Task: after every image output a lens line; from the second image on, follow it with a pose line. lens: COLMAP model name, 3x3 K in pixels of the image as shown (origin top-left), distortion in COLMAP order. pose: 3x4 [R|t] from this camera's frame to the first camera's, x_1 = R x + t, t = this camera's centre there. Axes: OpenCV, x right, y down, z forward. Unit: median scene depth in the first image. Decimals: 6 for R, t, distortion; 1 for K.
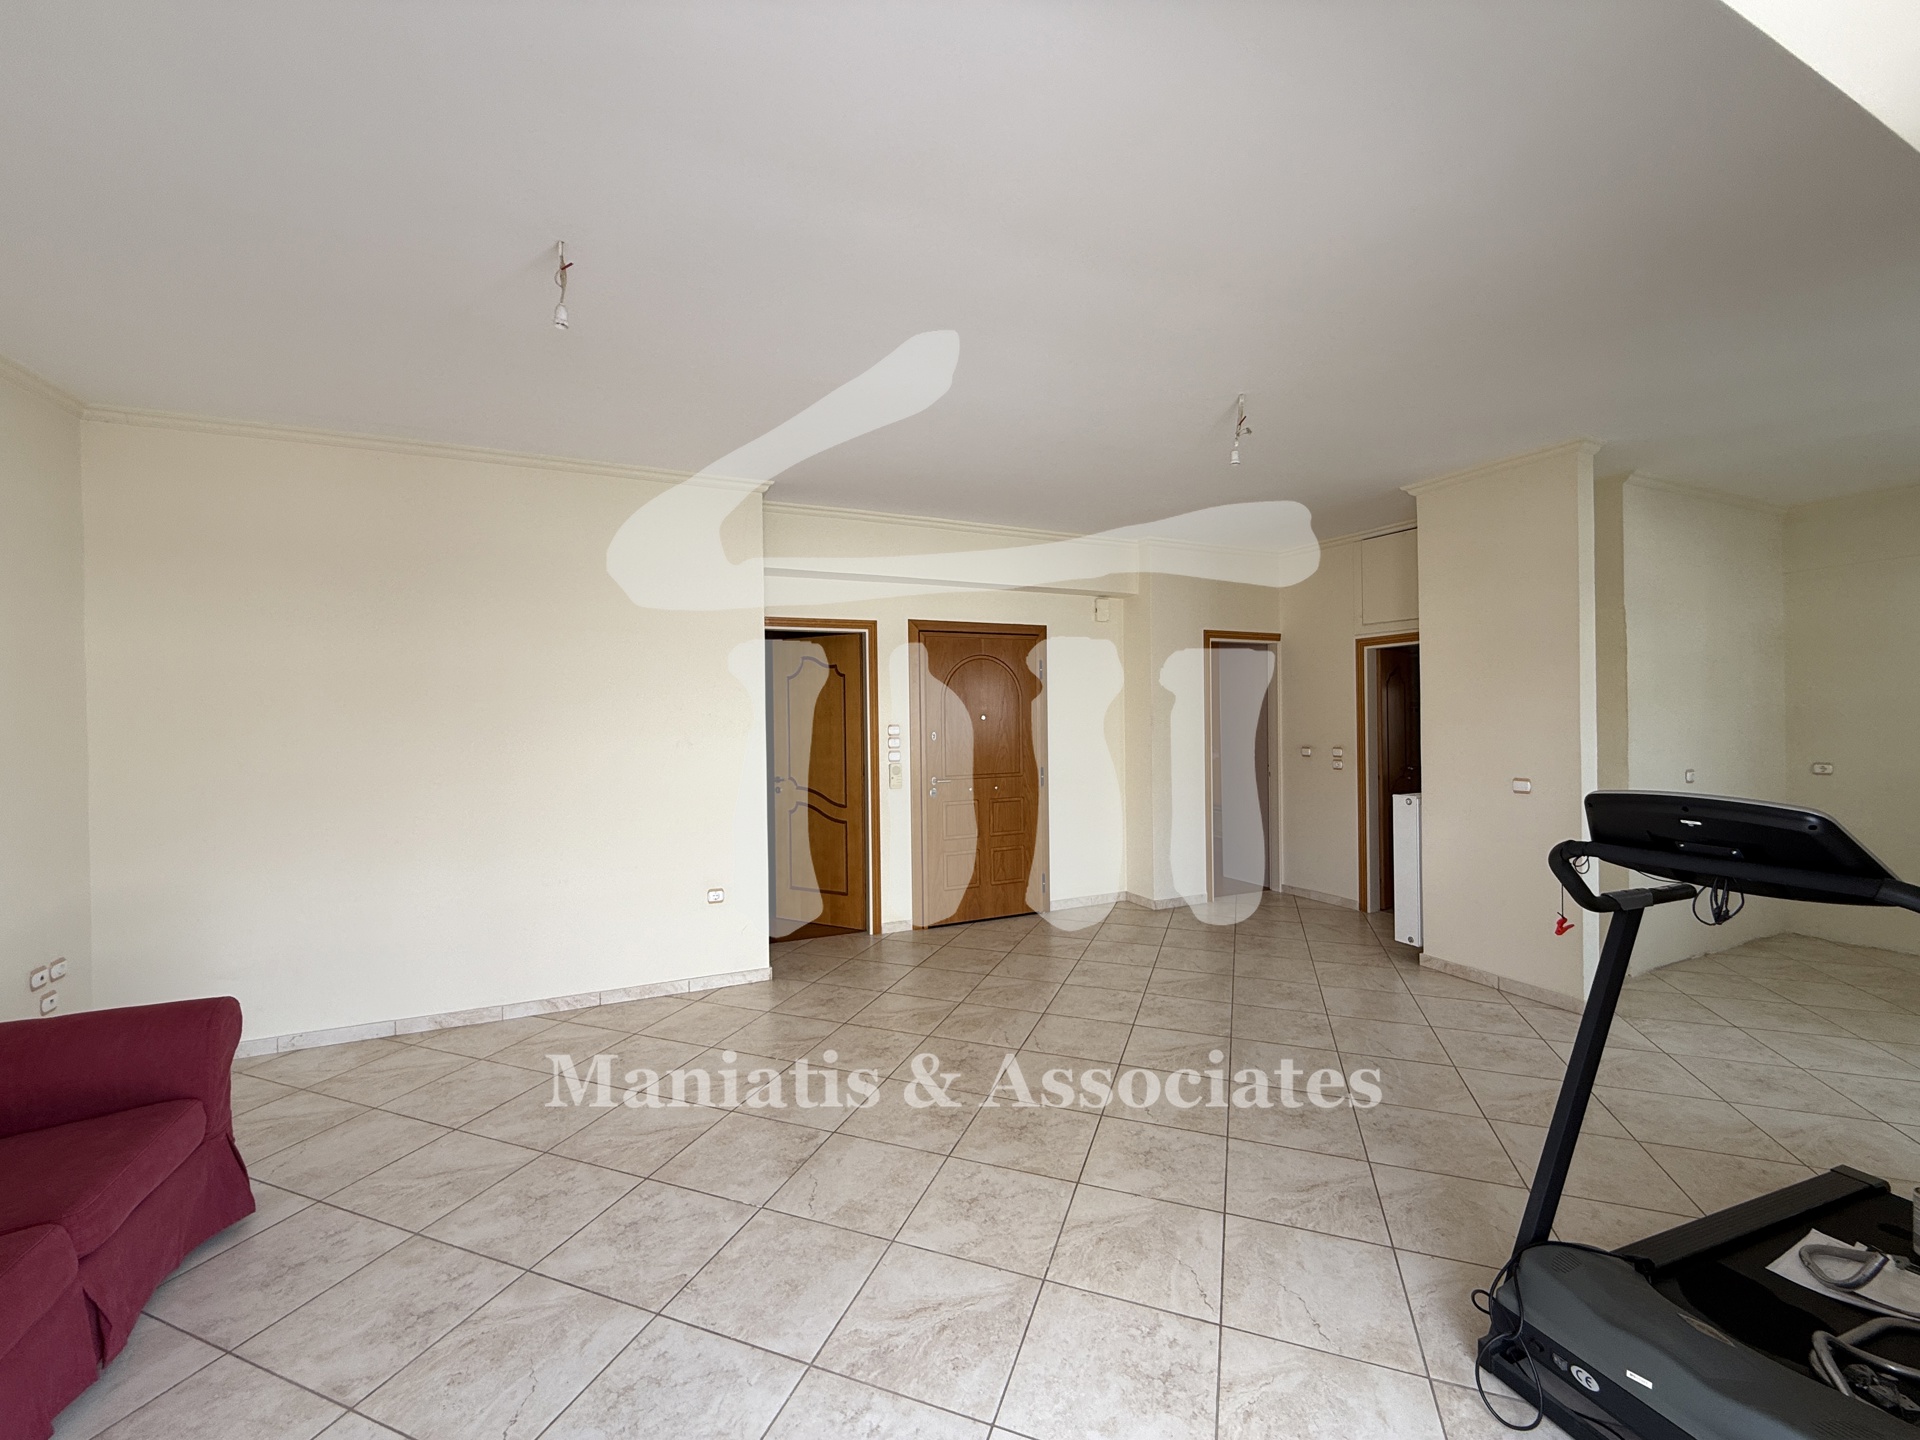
lens RADIAL K [[764.5, 0, 953.4], [0, 764.5, 718.9], [0, 0, 1]] dist [0.000006, 0.000352]
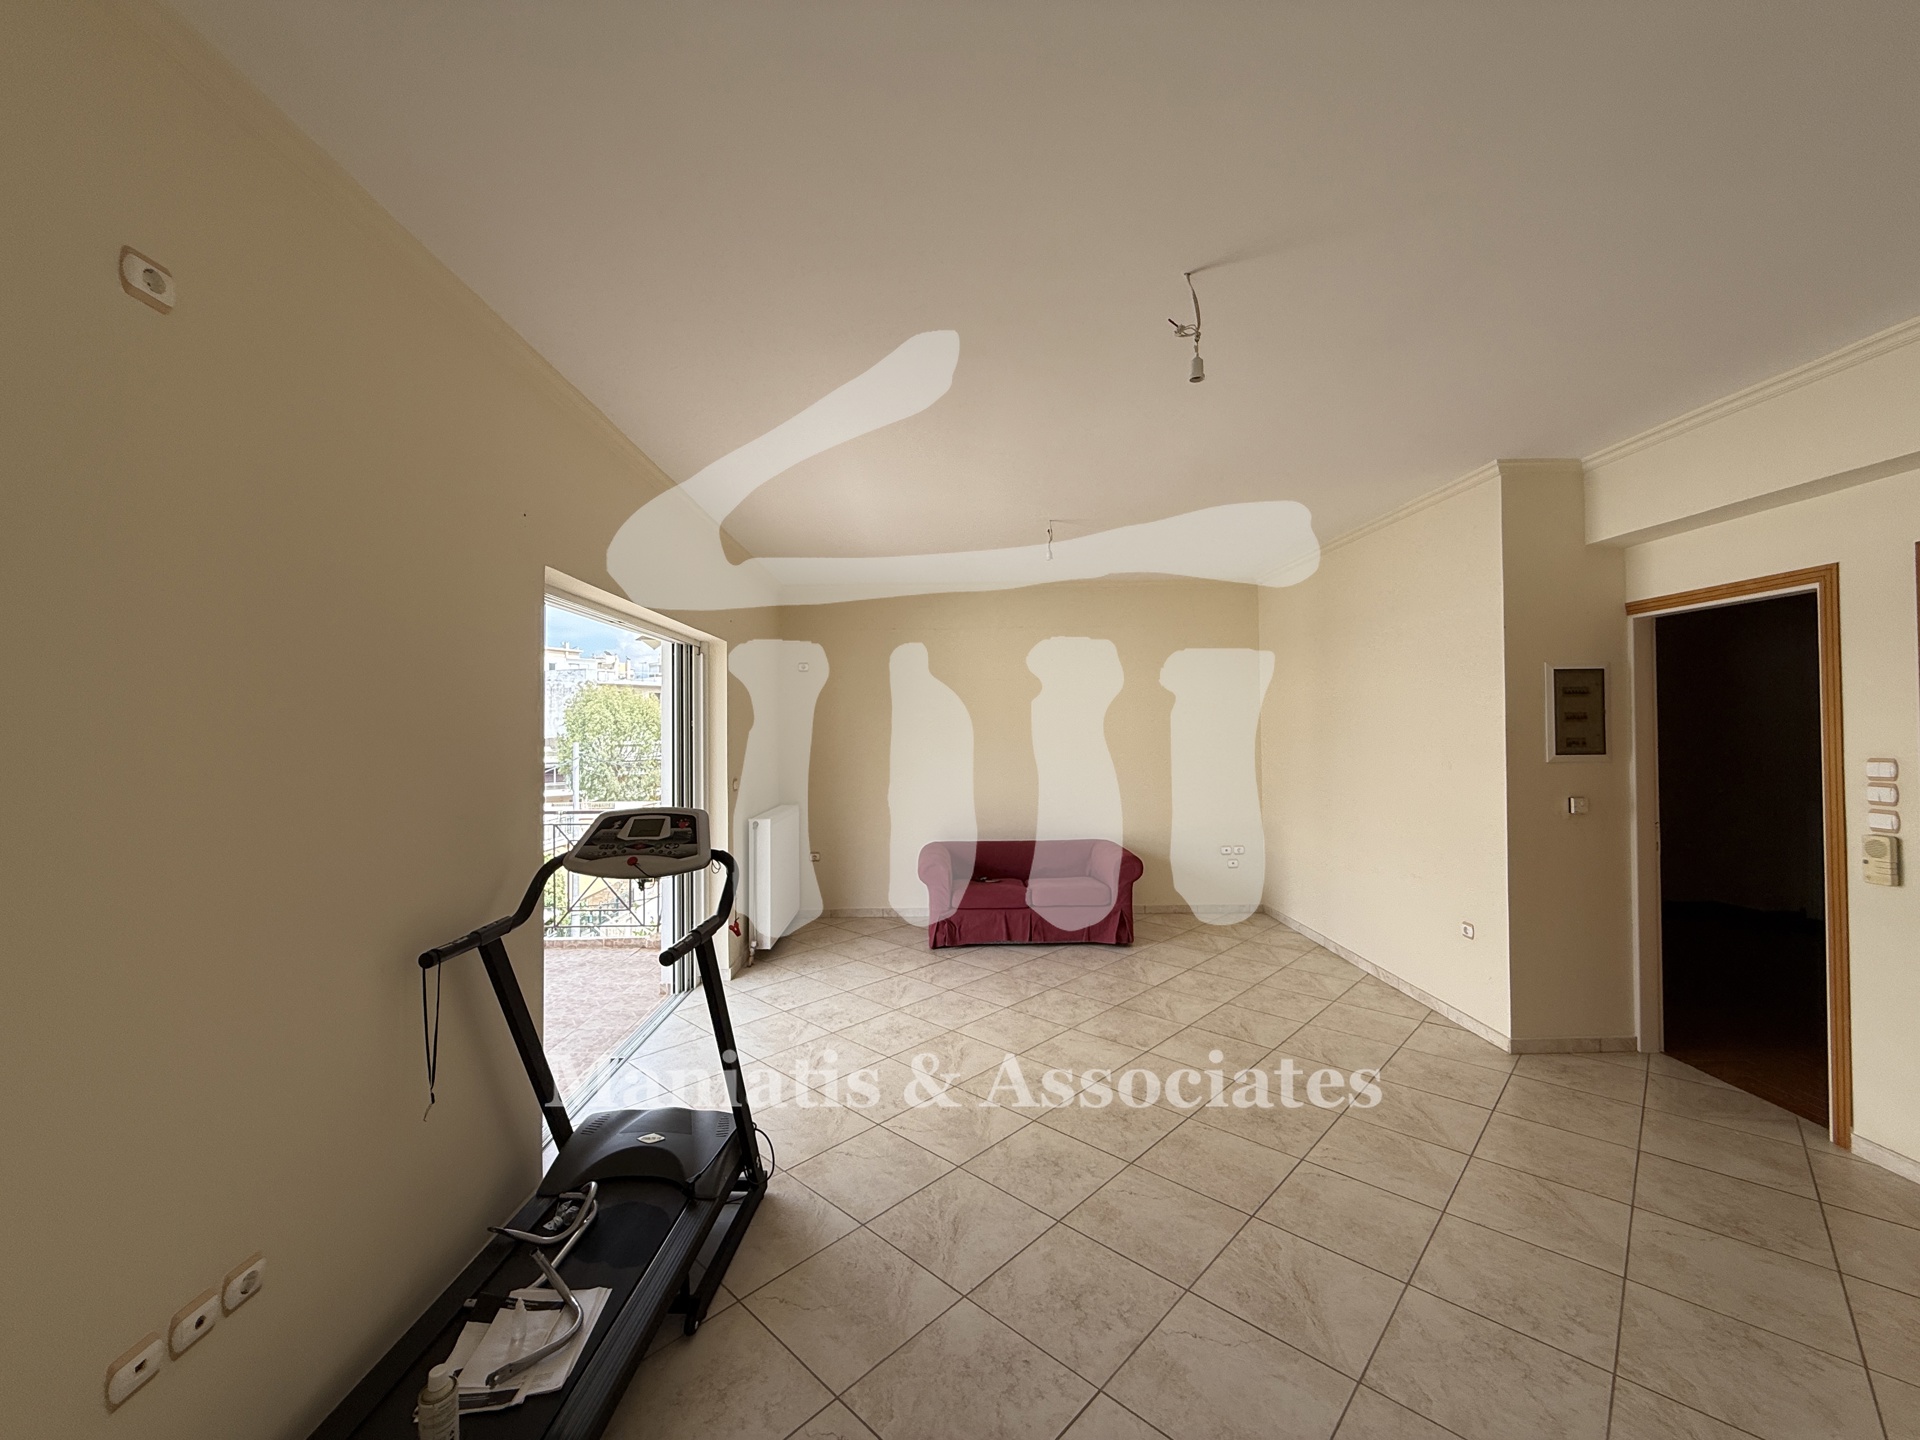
lens RADIAL K [[764.5, 0, 956.6], [0, 764.5, 720.7], [0, 0, 1]] dist [0.000006, 0.000352]
pose [[-0.389795, 0.004960, -0.920888, 0.957826], [0.012065, 0.999927, 0.000279, -0.038008], [0.920822, -0.011001, -0.389827, 0.964966]]
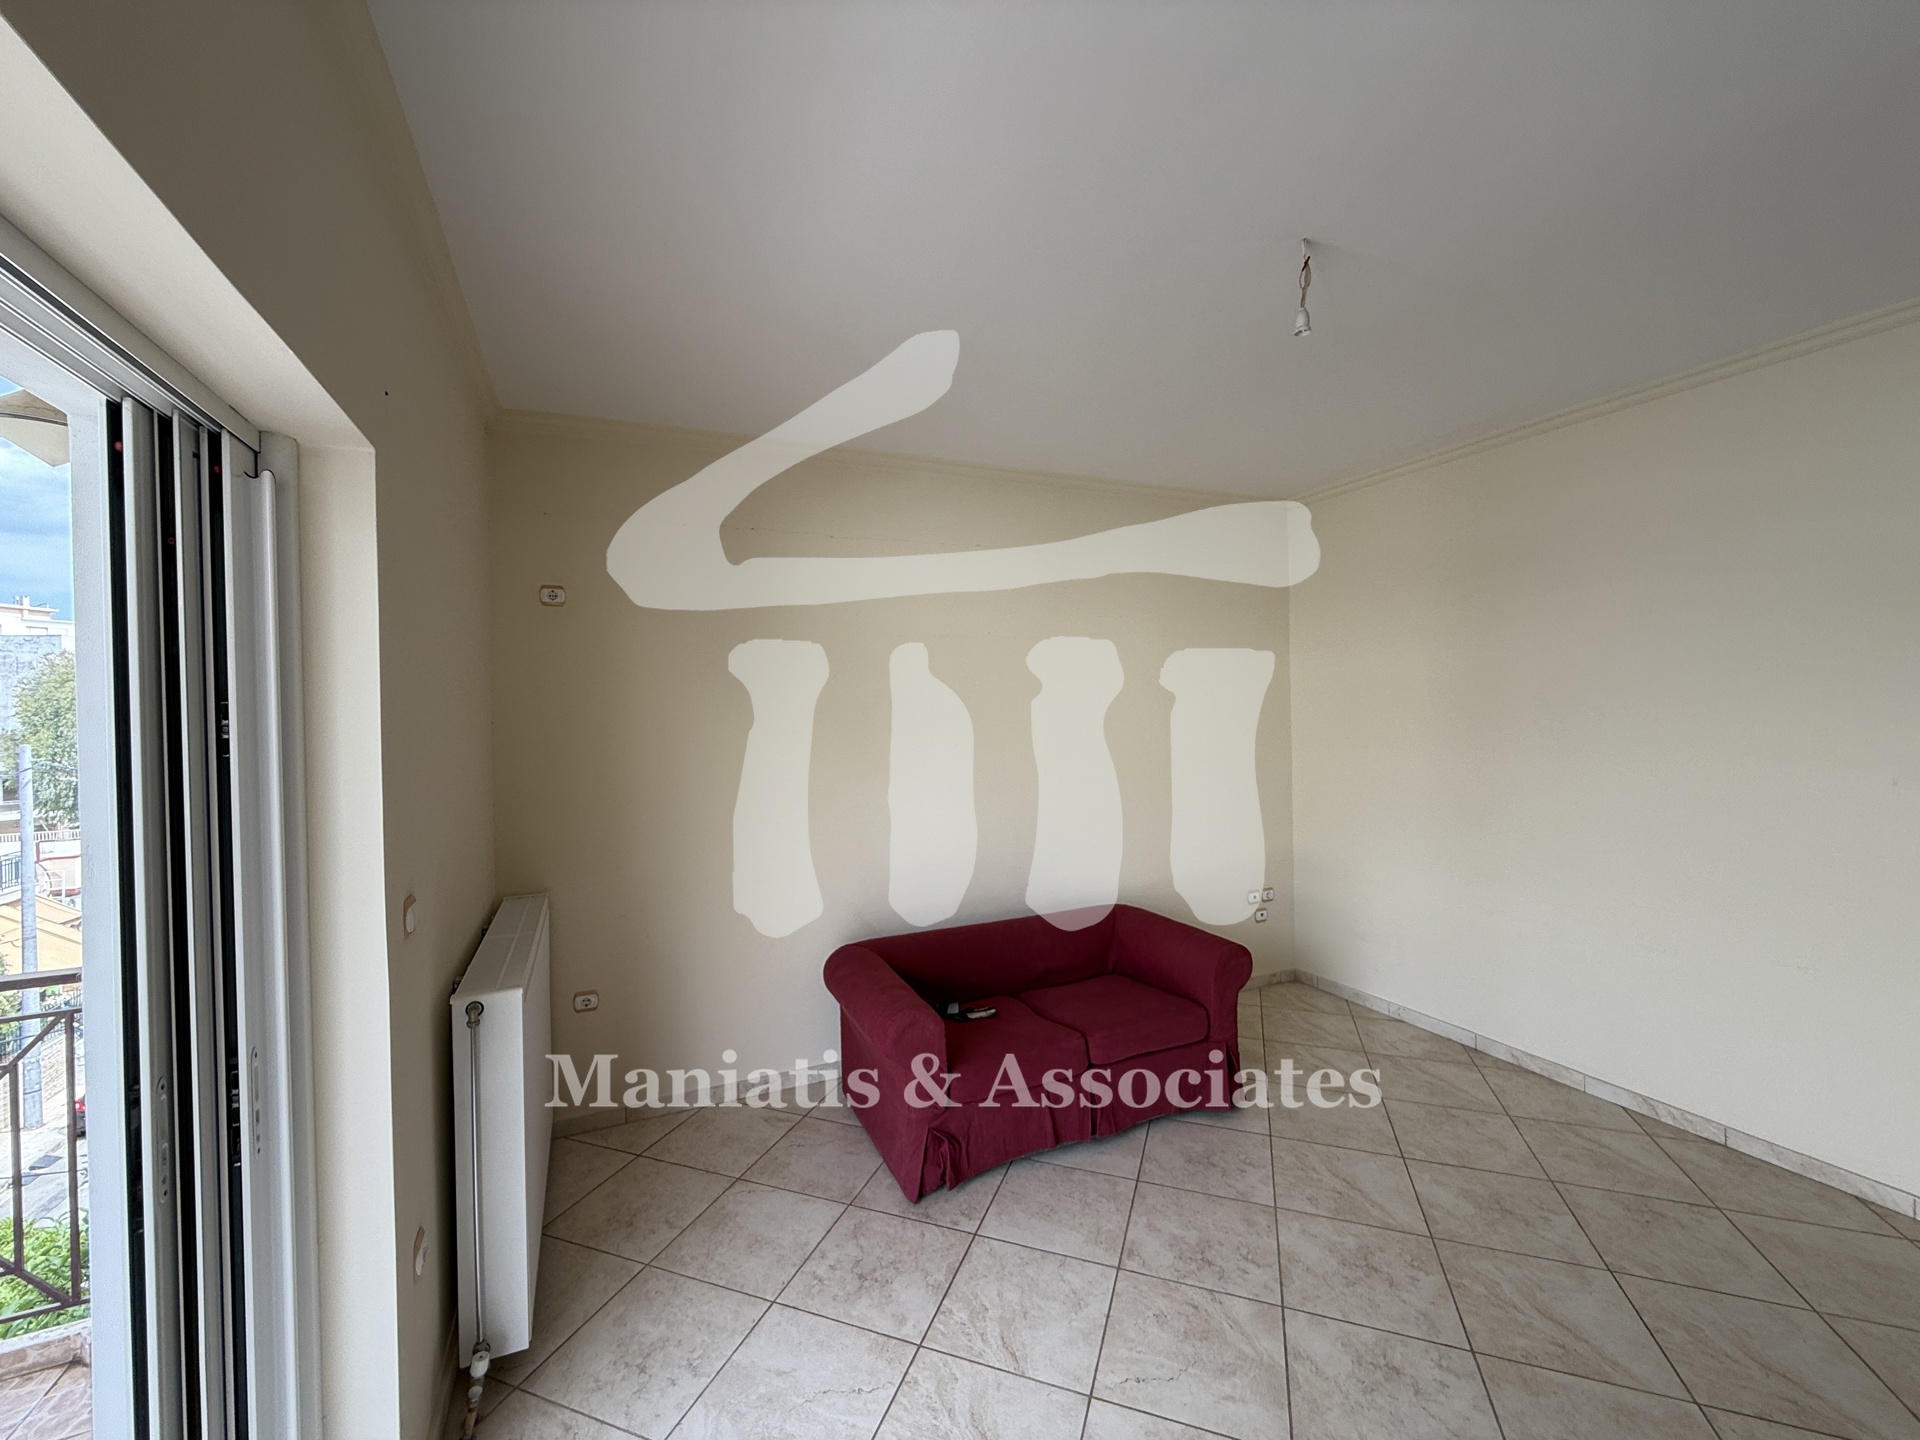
lens RADIAL K [[764.5, 0, 956.0], [0, 764.5, 721.0], [0, 0, 1]] dist [0.000006, 0.000352]
pose [[0.006697, 0.025058, -0.999664, 0.252852], [0.014914, 0.999572, 0.025156, -0.046107], [0.999866, -0.015077, 0.006320, 0.344549]]
